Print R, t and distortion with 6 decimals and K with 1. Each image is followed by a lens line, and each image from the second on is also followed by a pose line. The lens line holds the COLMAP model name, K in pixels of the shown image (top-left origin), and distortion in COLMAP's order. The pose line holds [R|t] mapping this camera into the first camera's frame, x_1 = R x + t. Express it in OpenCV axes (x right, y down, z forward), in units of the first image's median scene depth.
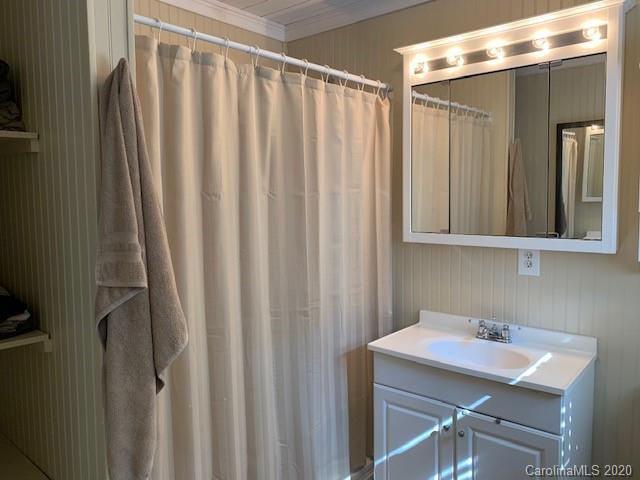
lens RADIAL K [[493.2, 0, 318.8], [0, 493.2, 235.4], [0, 0, 1]] dist [0.052354, -0.066088]
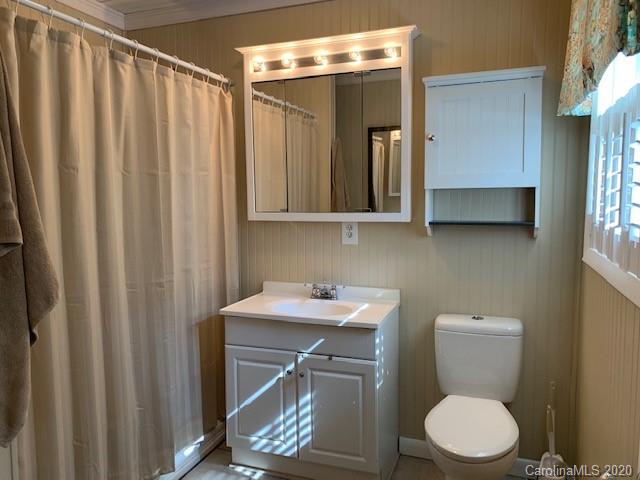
lens RADIAL K [[493.2, 0, 318.8], [0, 493.2, 235.4], [0, 0, 1]] dist [0.052354, -0.066088]
pose [[0.941824, -0.020685, 0.335471, -0.063526], [0.022998, 0.999731, -0.002923, 0.062799], [-0.335320, 0.010468, 0.942046, -0.132324]]
